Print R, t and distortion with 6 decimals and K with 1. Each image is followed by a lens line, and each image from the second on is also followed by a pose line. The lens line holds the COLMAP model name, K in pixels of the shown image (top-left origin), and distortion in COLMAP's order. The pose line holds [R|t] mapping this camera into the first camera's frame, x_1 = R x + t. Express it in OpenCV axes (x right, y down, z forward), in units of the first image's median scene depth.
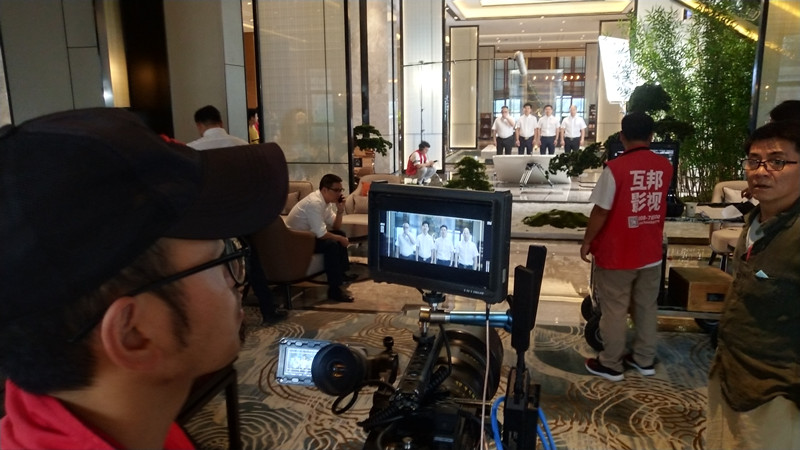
lens RADIAL K [[616.6, 0, 402.3], [0, 616.6, 229.2], [0, 0, 1]] dist [0.006102, 0.001084]
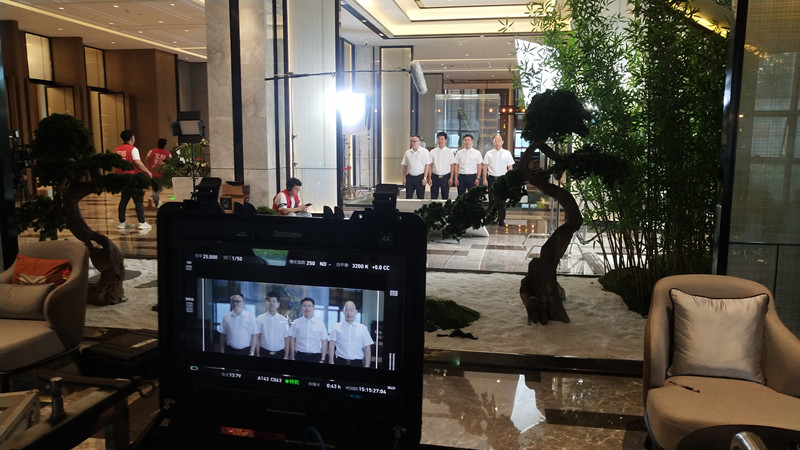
lens RADIAL K [[617.3, 0, 400.0], [0, 617.3, 225.0], [0, 0, 1]] dist [-0.005682, -0.004644]
pose [[0.999426, 0.012580, 0.031441, 0.127695], [-0.010613, 0.998021, -0.061985, -0.037230], [-0.032159, 0.061616, 0.997582, 0.229442]]
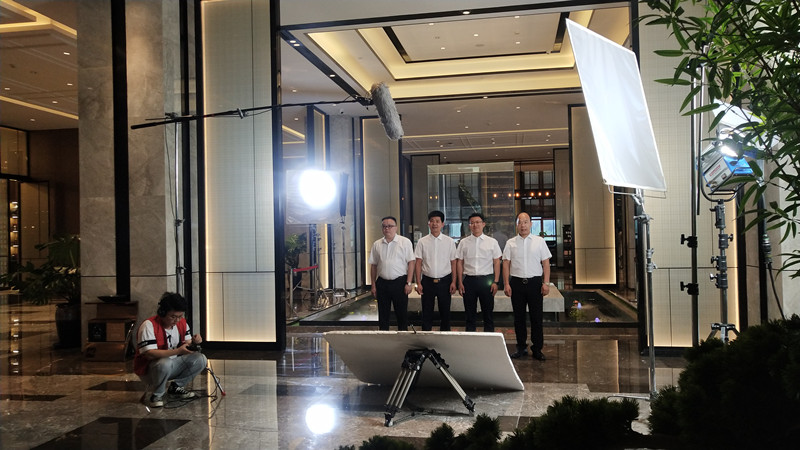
lens RADIAL K [[616.6, 0, 402.3], [0, 616.6, 229.2], [0, 0, 1]] dist [0.006102, 0.001084]
pose [[0.999494, -0.008841, 0.030545, 0.161980], [0.014874, 0.978988, -0.203376, -0.088312], [-0.028105, 0.203728, 0.978624, 0.517386]]
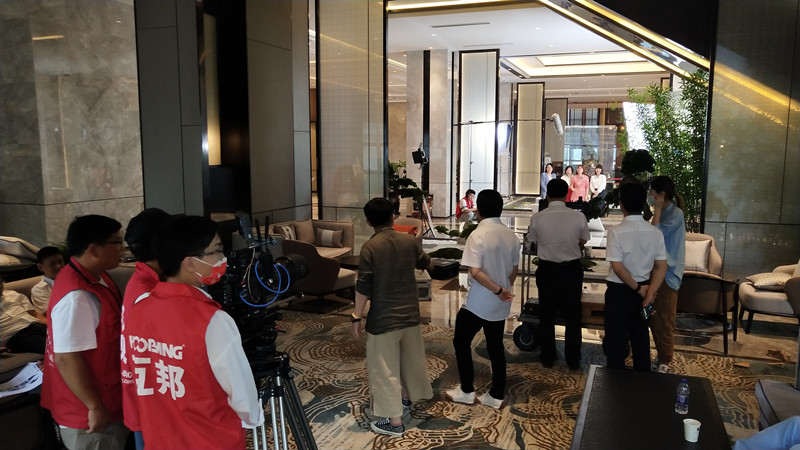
lens RADIAL K [[616.6, 0, 402.3], [0, 616.6, 229.2], [0, 0, 1]] dist [0.006102, 0.001084]
pose [[0.988522, 0.032606, -0.147515, 0.071668], [-0.042444, 0.997044, -0.064043, 0.007557], [0.144990, 0.069569, 0.986984, -0.124944]]
